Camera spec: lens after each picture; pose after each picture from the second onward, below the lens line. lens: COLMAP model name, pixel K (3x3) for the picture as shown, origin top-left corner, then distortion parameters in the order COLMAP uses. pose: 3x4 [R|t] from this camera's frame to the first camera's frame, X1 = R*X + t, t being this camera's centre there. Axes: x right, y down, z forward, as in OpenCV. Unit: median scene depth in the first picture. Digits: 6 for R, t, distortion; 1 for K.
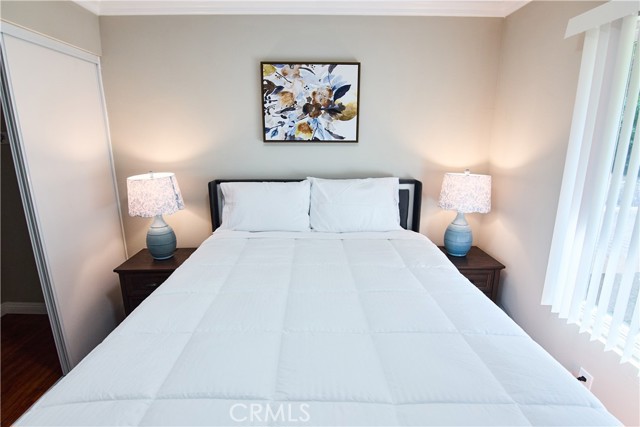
lens RADIAL K [[327.1, 0, 323.0], [0, 327.1, 215.6], [0, 0, 1]] dist [0.015811, -0.024479]
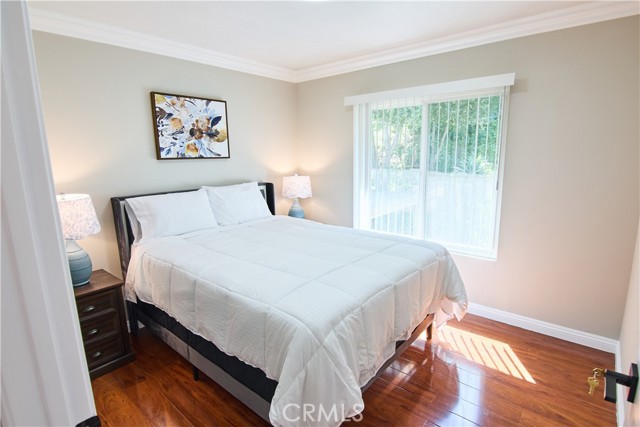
lens RADIAL K [[327.1, 0, 323.0], [0, 327.1, 215.6], [0, 0, 1]] dist [0.015811, -0.024479]
pose [[0.655165, -0.153622, 0.739702, -0.697044], [0.198260, 0.979753, 0.027874, 0.048703], [-0.729007, 0.128391, 0.672357, -0.164230]]
